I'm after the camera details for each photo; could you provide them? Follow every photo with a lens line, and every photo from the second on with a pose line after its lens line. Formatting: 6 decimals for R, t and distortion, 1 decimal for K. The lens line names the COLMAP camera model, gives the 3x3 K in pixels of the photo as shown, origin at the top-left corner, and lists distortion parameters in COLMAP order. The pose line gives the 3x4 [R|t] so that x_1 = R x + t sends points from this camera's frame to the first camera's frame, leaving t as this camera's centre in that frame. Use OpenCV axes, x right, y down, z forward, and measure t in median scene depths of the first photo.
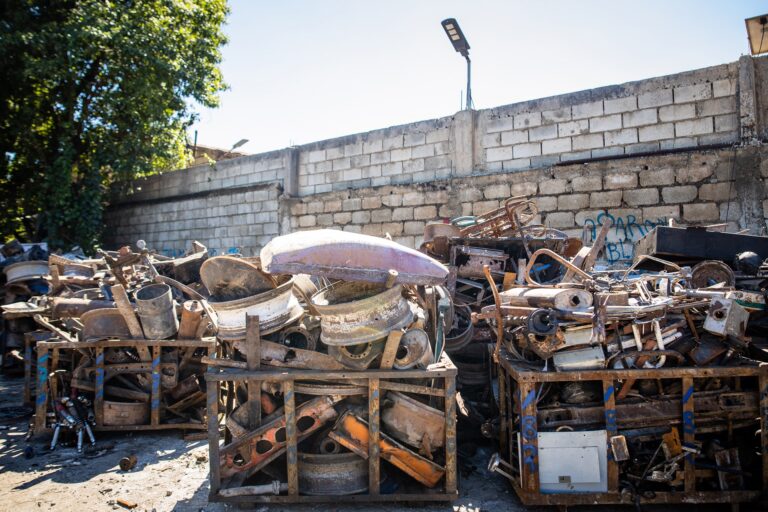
lens RADIAL K [[533.3, 0, 352.5], [0, 533.3, 219.9], [0, 0, 1]] dist [-0.051815, 0.023852]
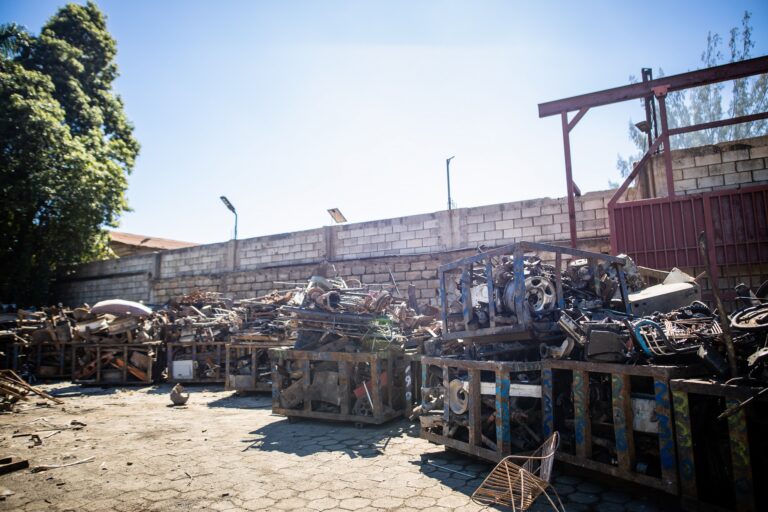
lens RADIAL K [[521.7, 0, 382.6], [0, 521.7, 251.4], [0, 0, 1]] dist [-0.044251, 0.005263]
pose [[0.993770, 0.007846, 0.111173, 0.629841], [-0.001400, 0.998319, -0.057937, -0.049550], [-0.111440, 0.057421, 0.992111, -1.177944]]
